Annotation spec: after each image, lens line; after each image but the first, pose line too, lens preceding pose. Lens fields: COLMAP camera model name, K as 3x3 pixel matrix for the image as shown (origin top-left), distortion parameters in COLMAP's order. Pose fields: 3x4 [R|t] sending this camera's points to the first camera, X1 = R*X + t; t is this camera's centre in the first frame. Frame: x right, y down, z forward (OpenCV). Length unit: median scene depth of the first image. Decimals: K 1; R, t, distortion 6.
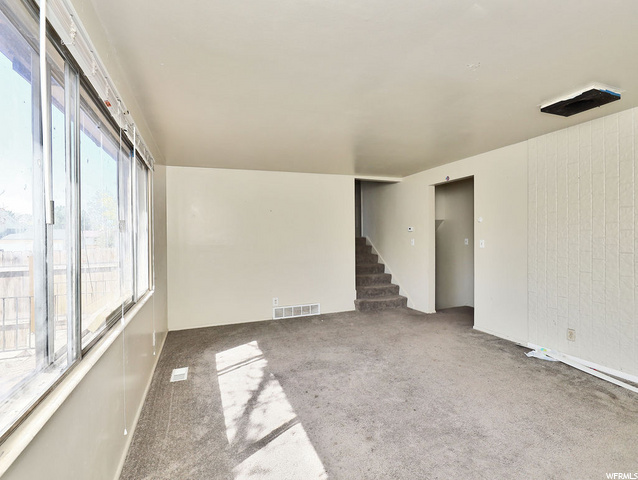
lens RADIAL K [[303.3, 0, 322.2], [0, 303.3, 238.3], [0, 0, 1]] dist [0.022336, 0.000146]
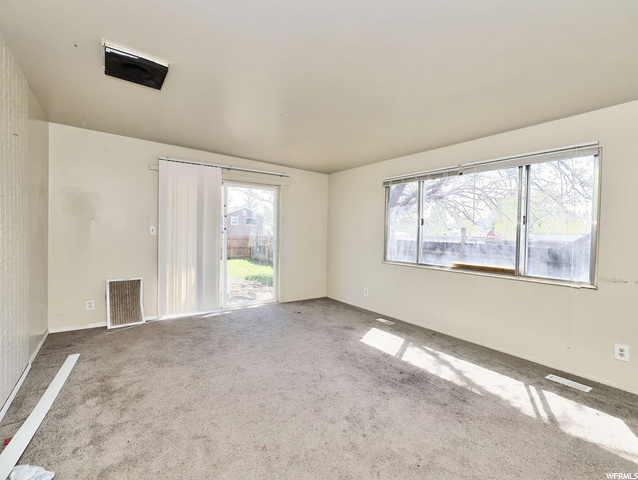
lens RADIAL K [[299.4, 0, 319.0], [0, 299.4, 240.0], [0, 0, 1]] dist [-0.001099, 0.000228]
pose [[-0.973726, -0.004966, -0.227670, 0.373699], [-0.013208, 0.999311, 0.034690, 0.009591], [0.227340, 0.036785, -0.973120, 1.420344]]
